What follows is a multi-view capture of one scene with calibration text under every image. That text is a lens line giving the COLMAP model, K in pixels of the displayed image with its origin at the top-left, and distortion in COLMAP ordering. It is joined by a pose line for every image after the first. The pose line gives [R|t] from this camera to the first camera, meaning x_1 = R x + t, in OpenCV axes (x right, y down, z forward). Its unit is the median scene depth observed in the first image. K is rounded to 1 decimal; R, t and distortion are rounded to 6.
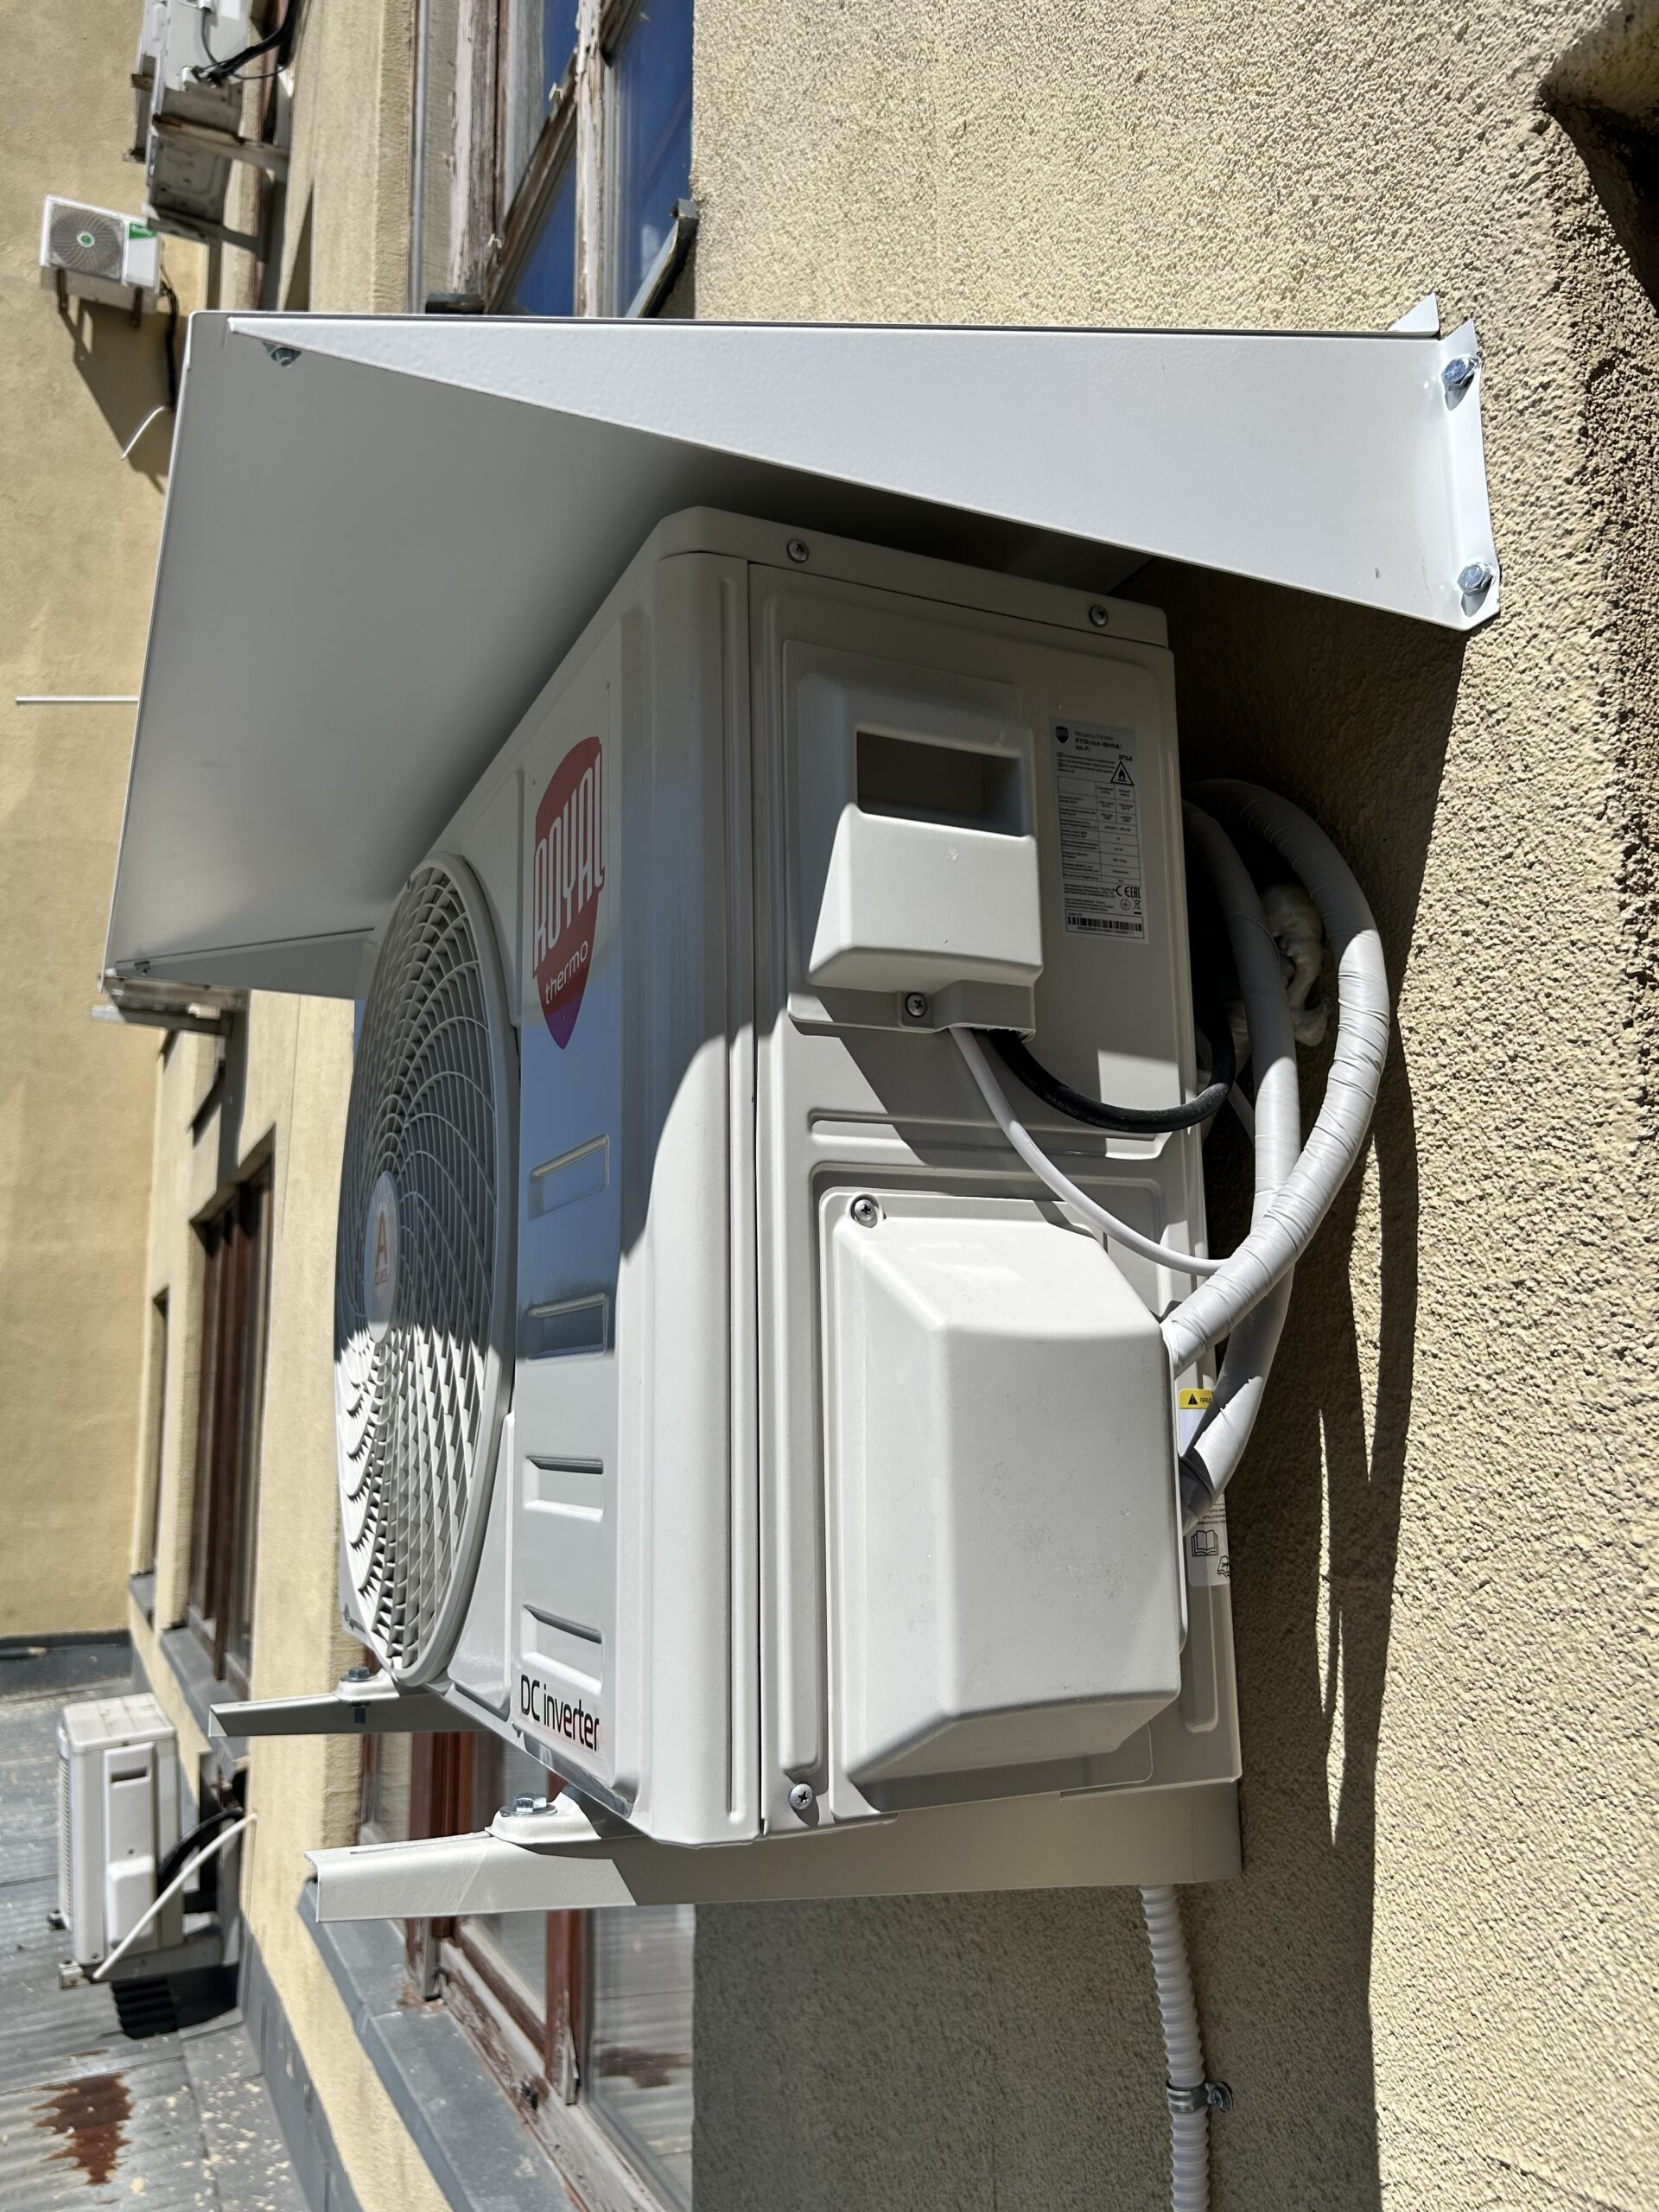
lens RADIAL K [[1669.9, 0, 829.5], [0, 1669.9, 1106.0], [0, 0, 1]] dist [0.001070, -0.006454]
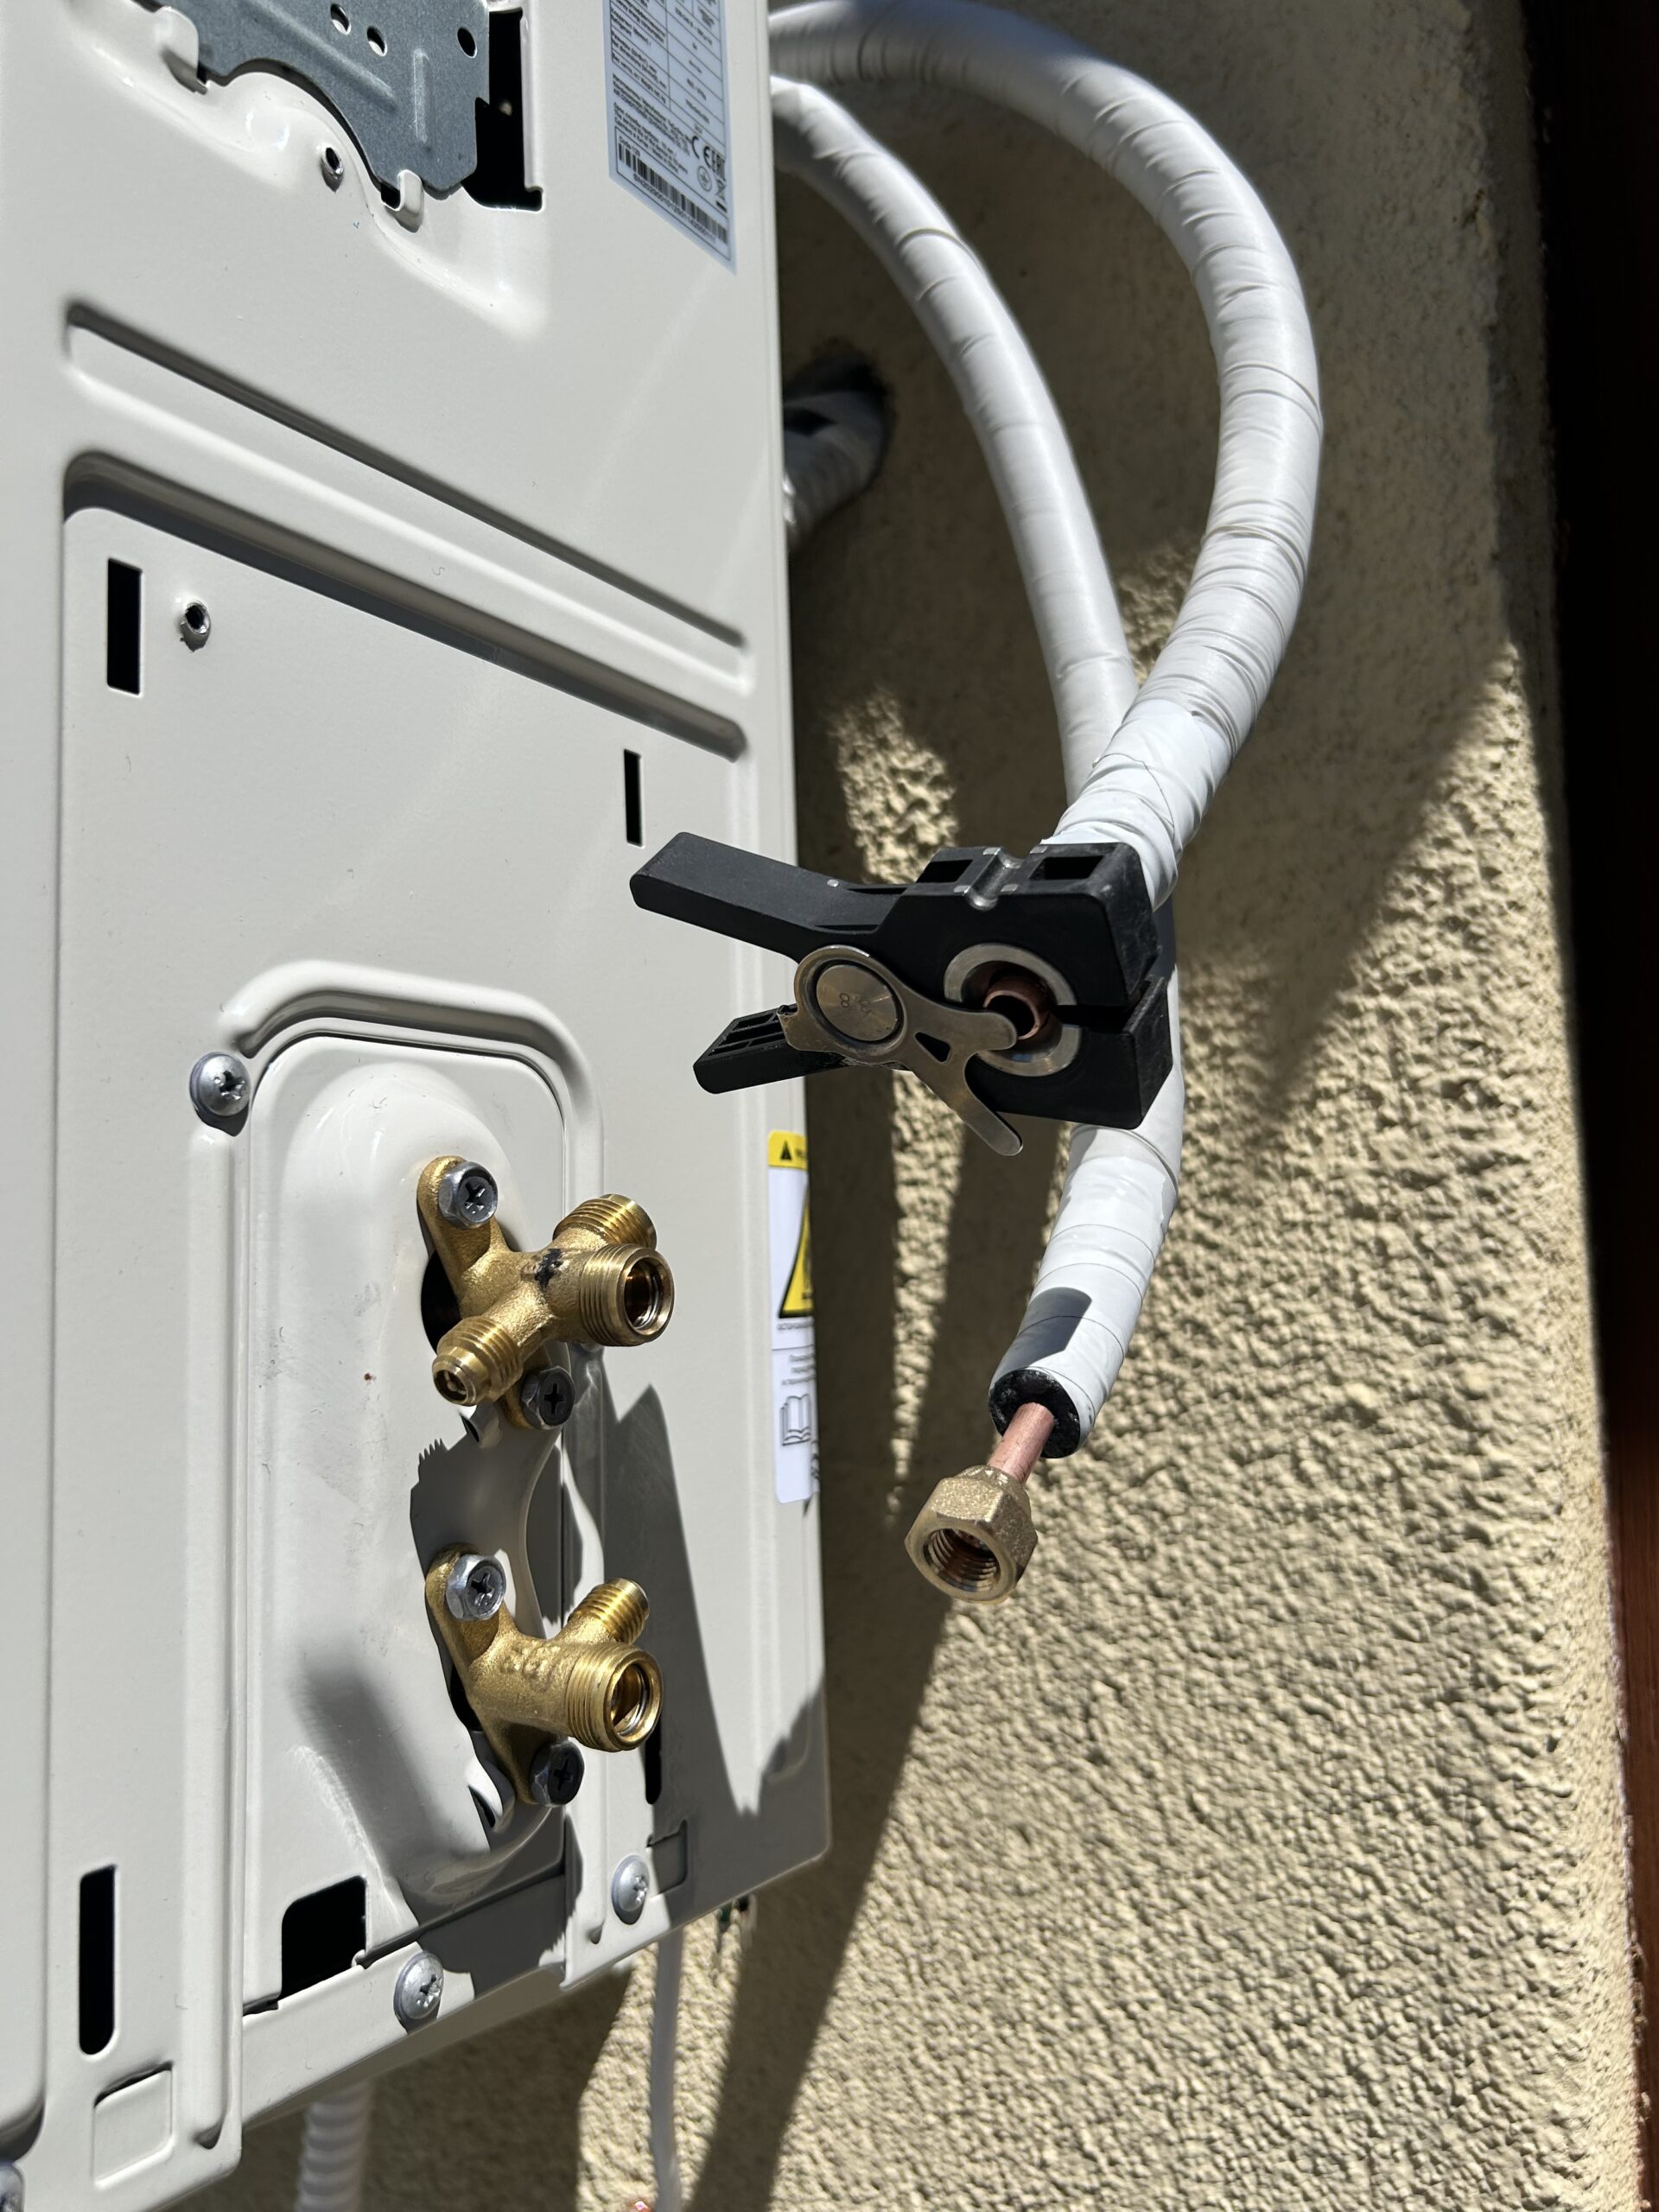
lens RADIAL K [[1708.6, 0, 805.0], [0, 1708.6, 1101.5], [0, 0, 1]] dist [-0.003536, -0.002520]
pose [[0.850678, 0.045357, 0.523726, -0.057318], [-0.083238, 0.995324, 0.049004, 0.138452], [-0.519055, -0.085280, 0.850476, 0.574917]]
